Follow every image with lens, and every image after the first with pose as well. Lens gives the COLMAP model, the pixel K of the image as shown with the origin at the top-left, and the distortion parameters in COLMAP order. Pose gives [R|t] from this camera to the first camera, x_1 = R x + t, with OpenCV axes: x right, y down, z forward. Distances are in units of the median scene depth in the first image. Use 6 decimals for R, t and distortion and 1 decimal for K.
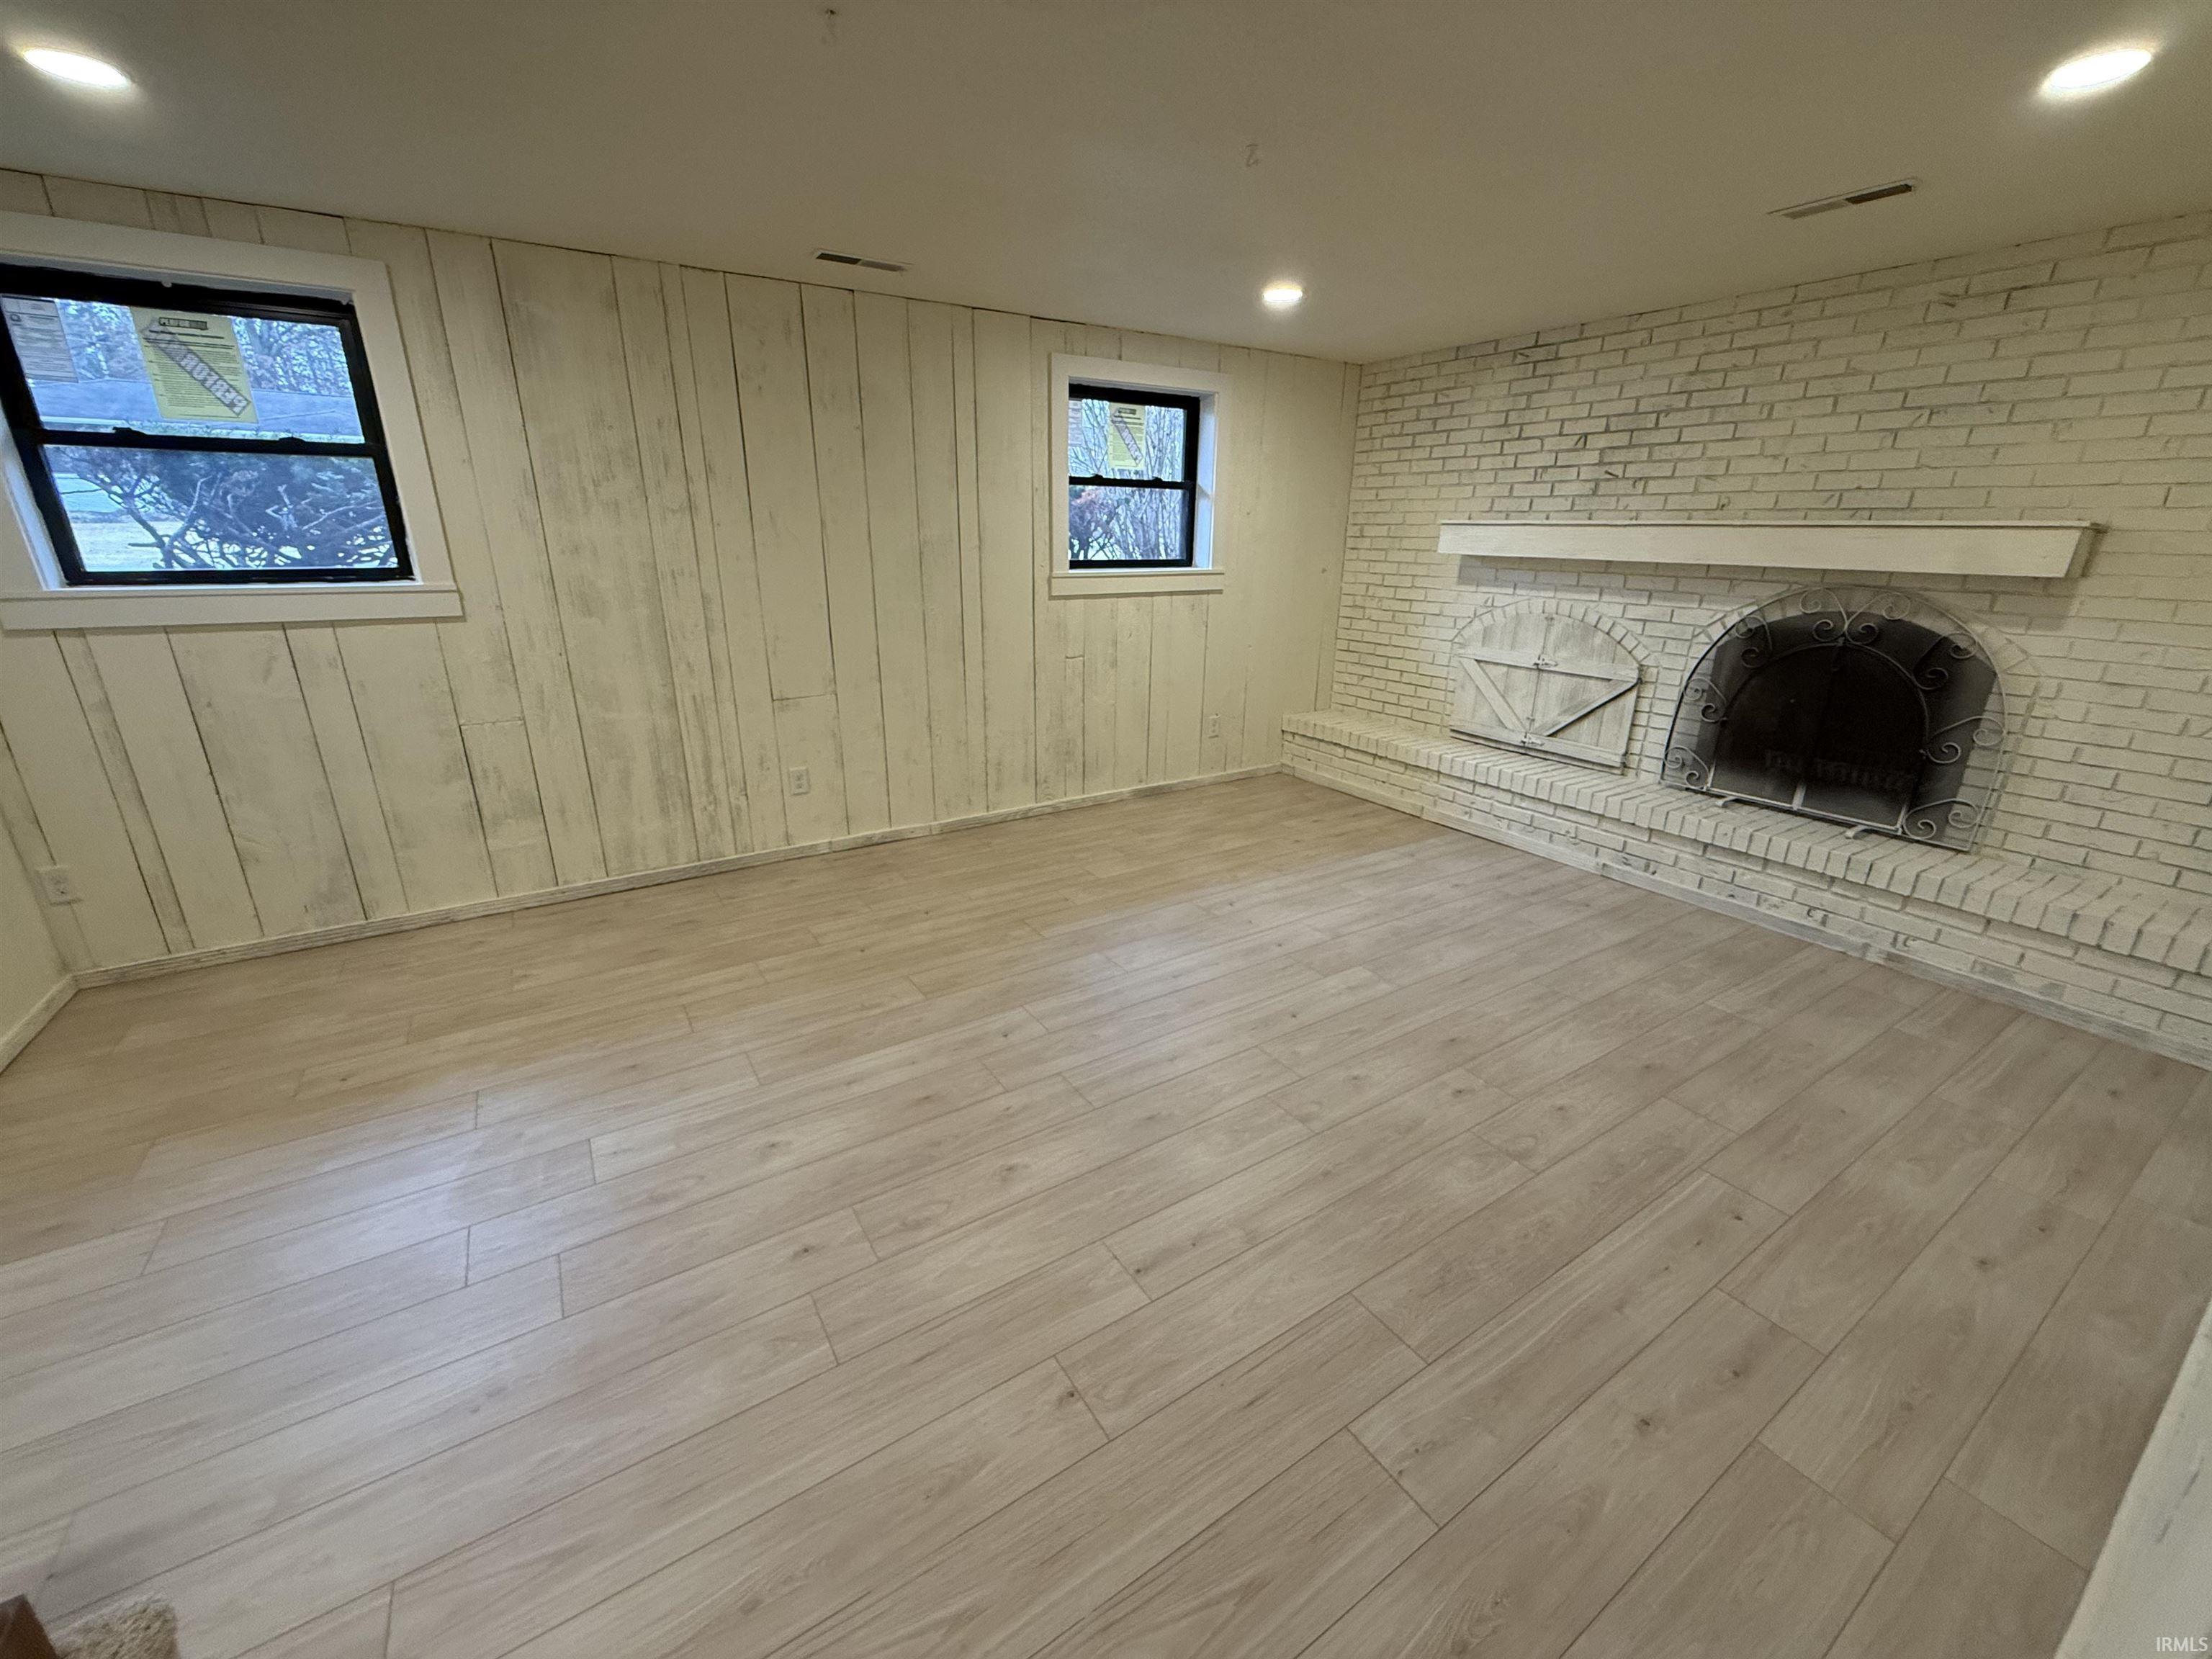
lens RADIAL K [[878.9, 0, 1111.4], [0, 878.9, 828.2], [0, 0, 1]] dist [-0.000747, -0.000016]
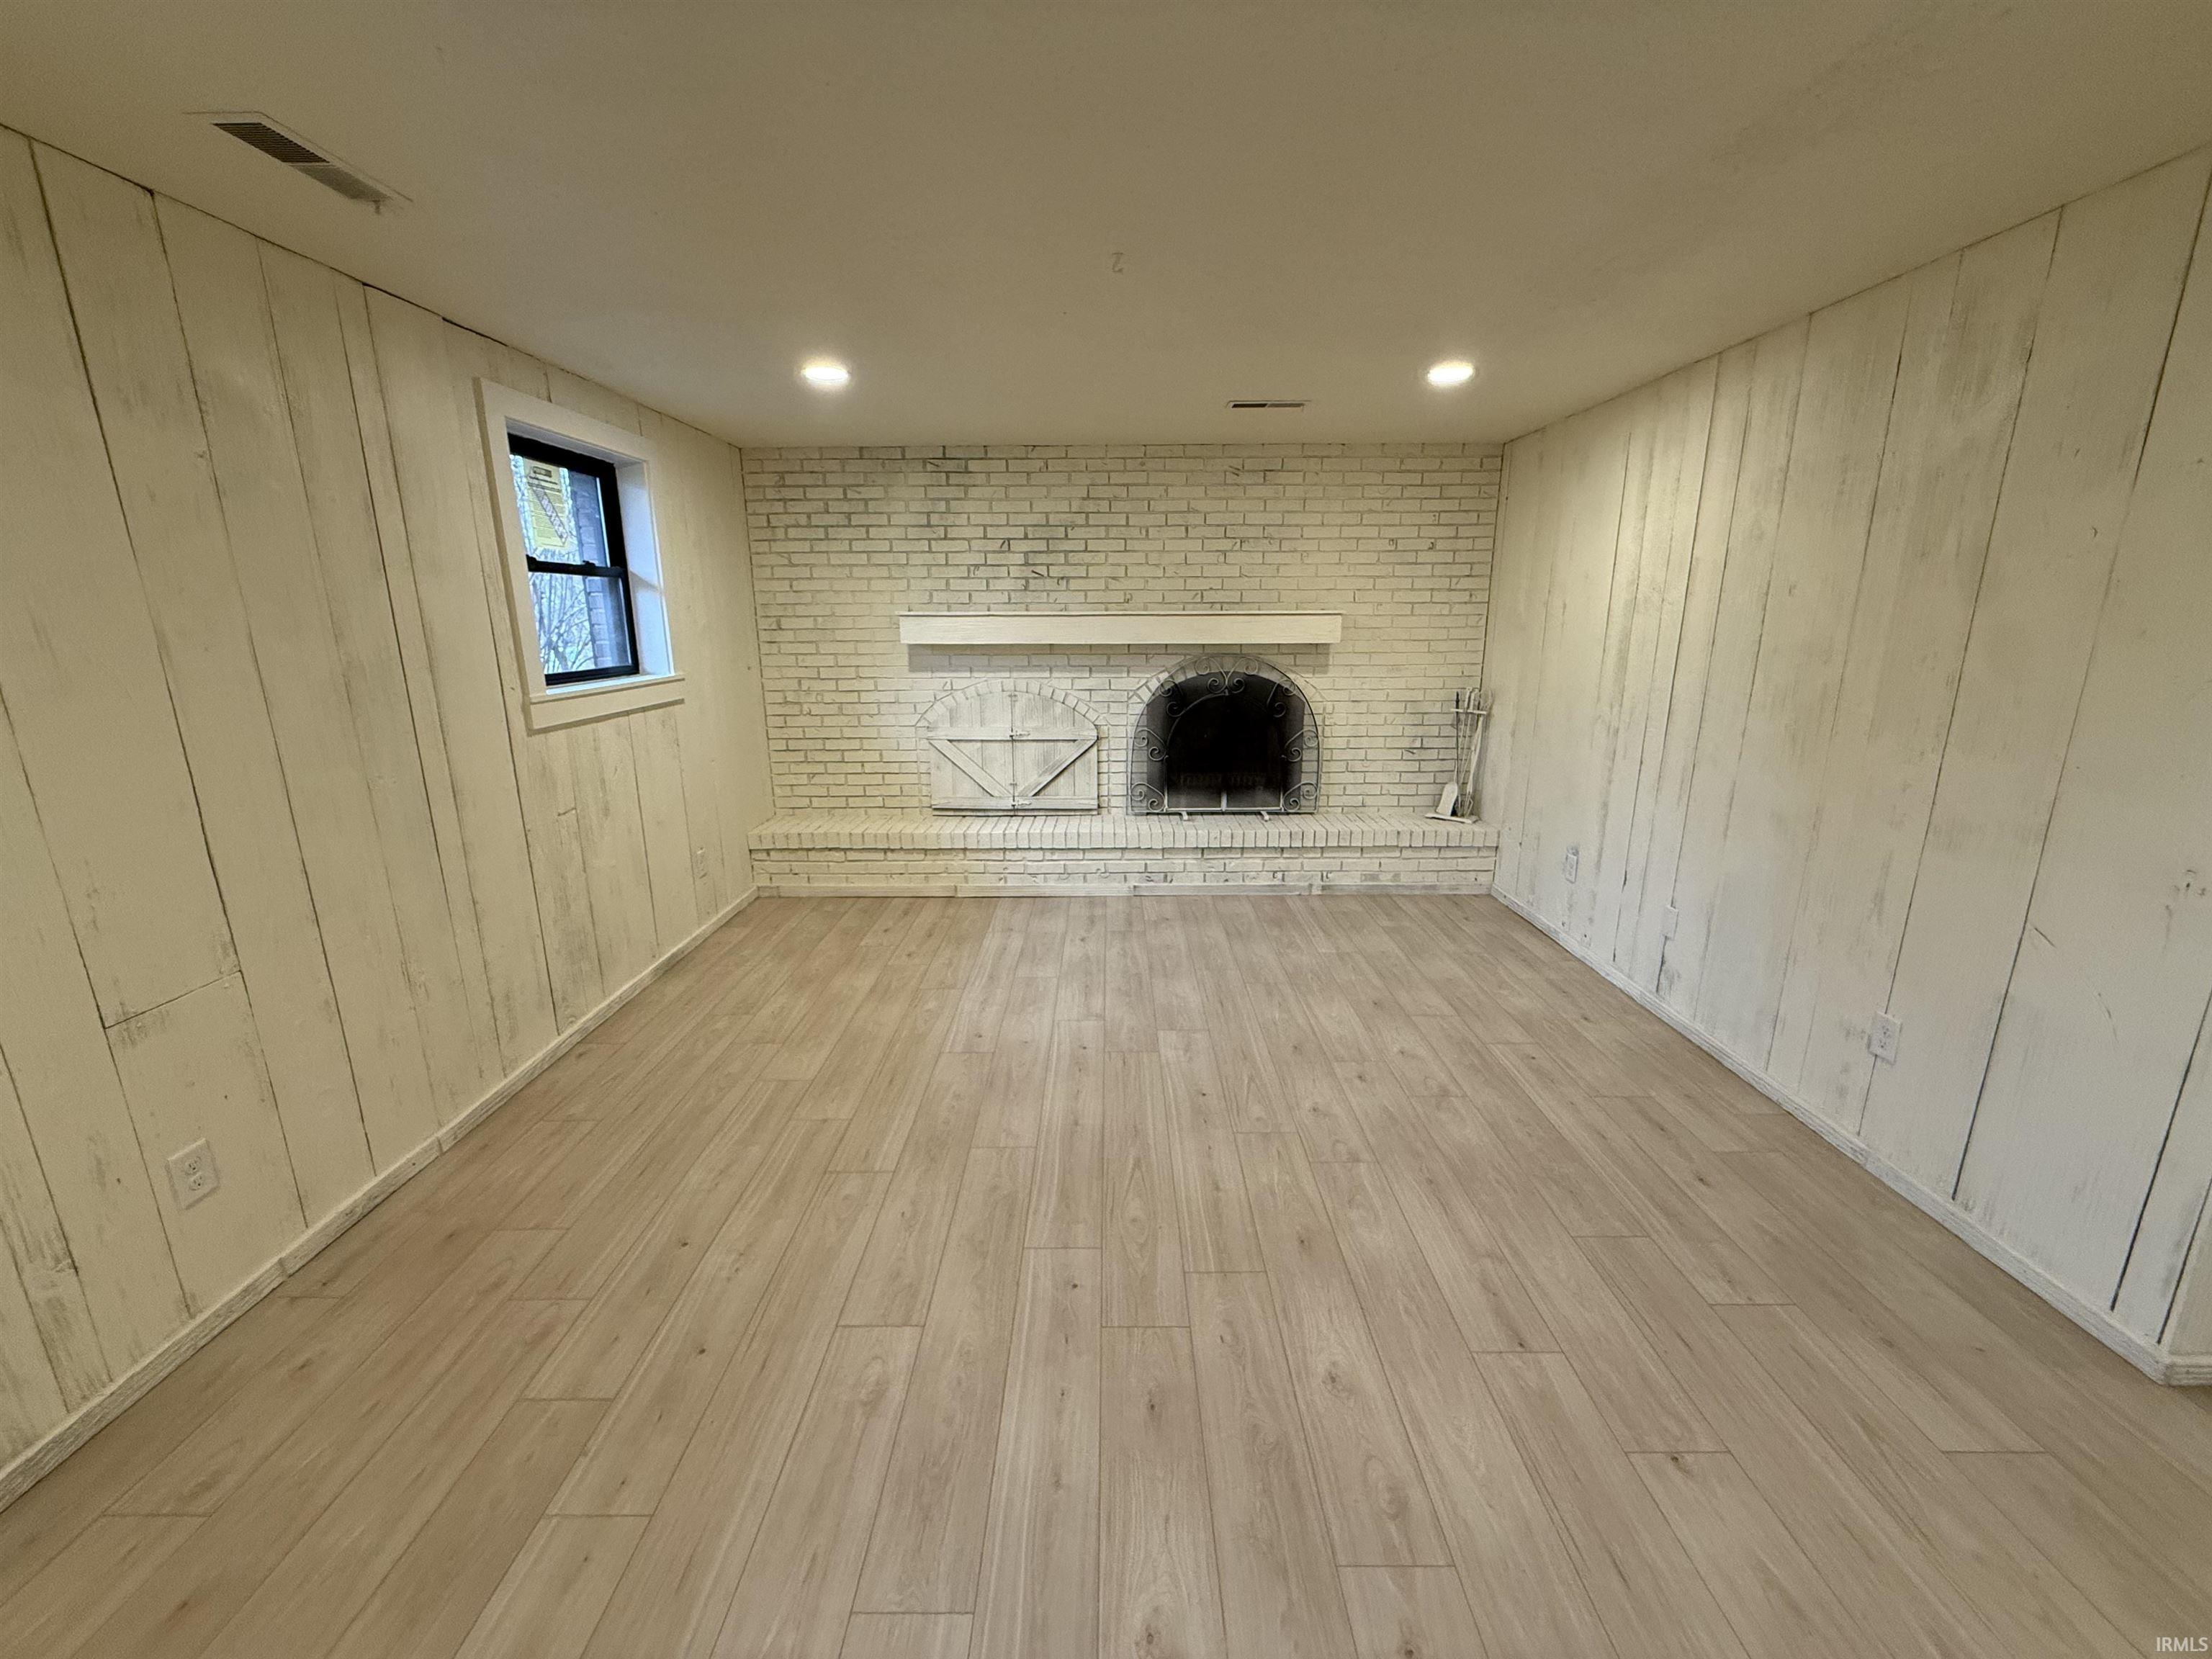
lens RADIAL K [[878.9, 0, 1091.9], [0, 878.9, 829.2], [0, 0, 1]] dist [-0.000747, -0.000016]
pose [[0.549714, -0.213285, 0.807666, -0.441121], [0.280046, 0.957958, 0.062369, -0.127959], [-0.787013, 0.191899, 0.586332, 0.318855]]
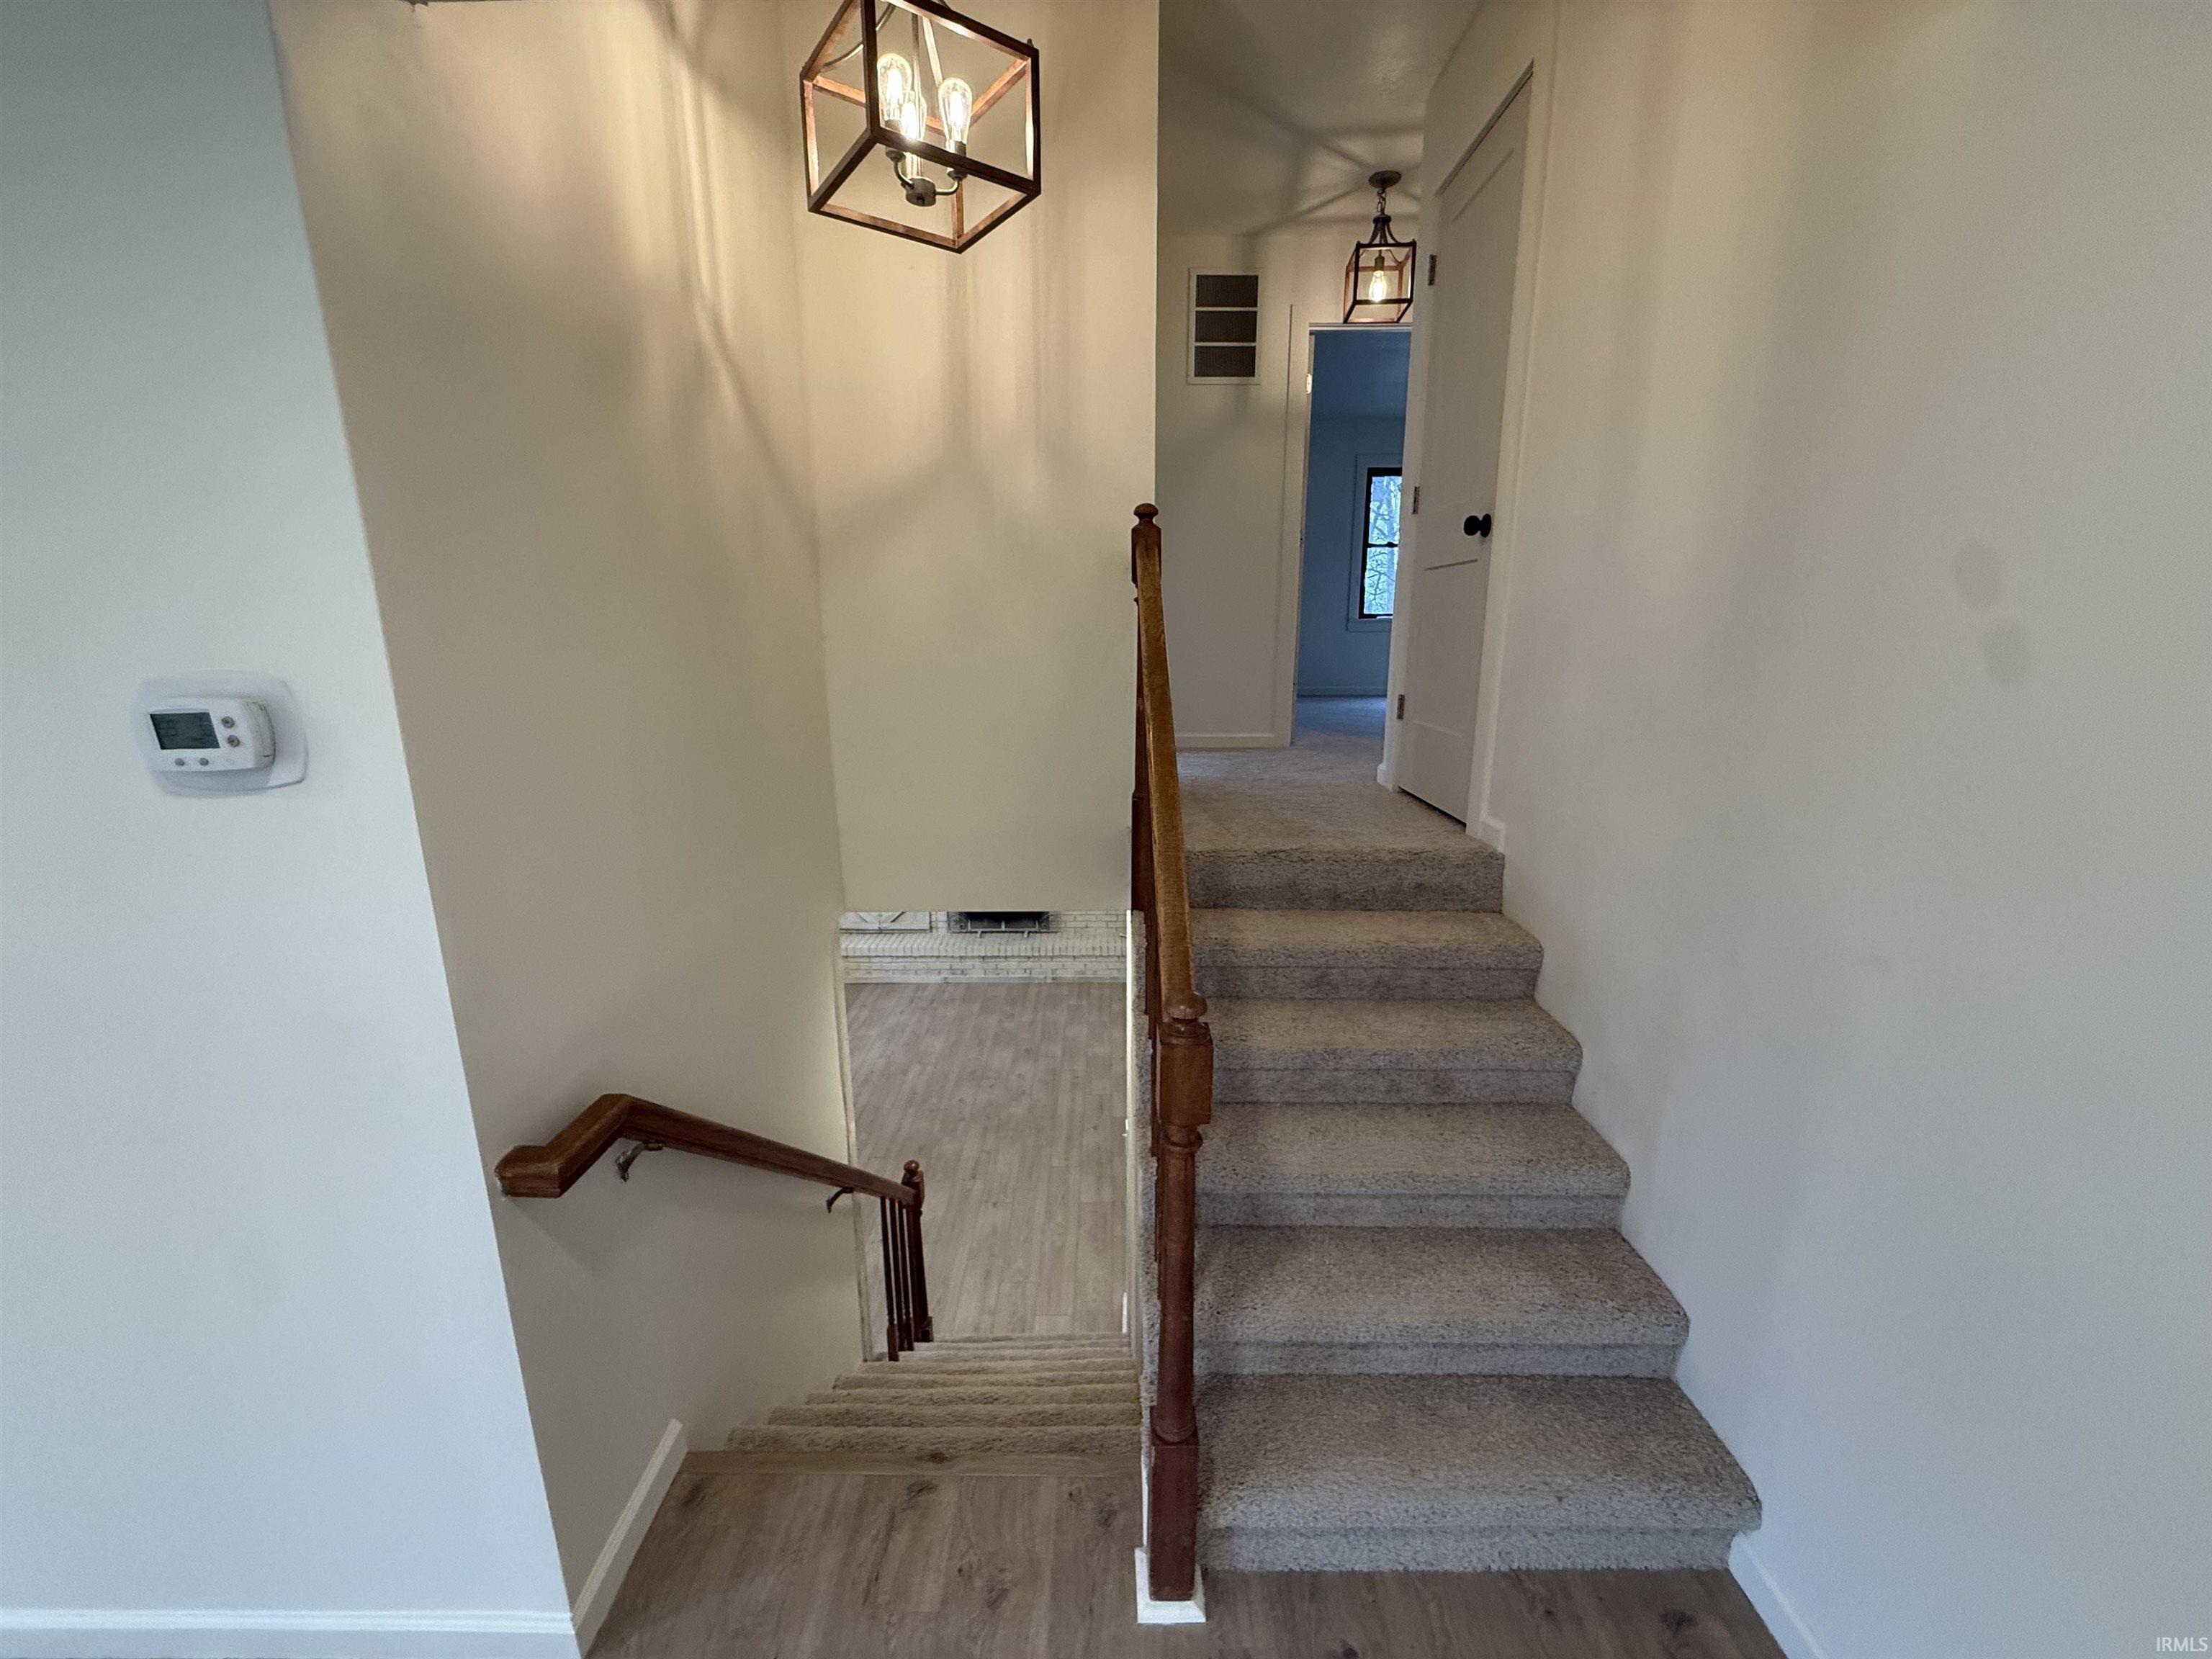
lens RADIAL K [[878.9, 0, 1104.5], [0, 878.9, 829.7], [0, 0, 1]] dist [-0.000747, -0.000016]
pose [[0.542486, -0.198776, 0.816209, -0.896348], [0.275929, 0.959858, 0.050365, -0.303812], [-0.793456, 0.197893, 0.575558, -0.601993]]
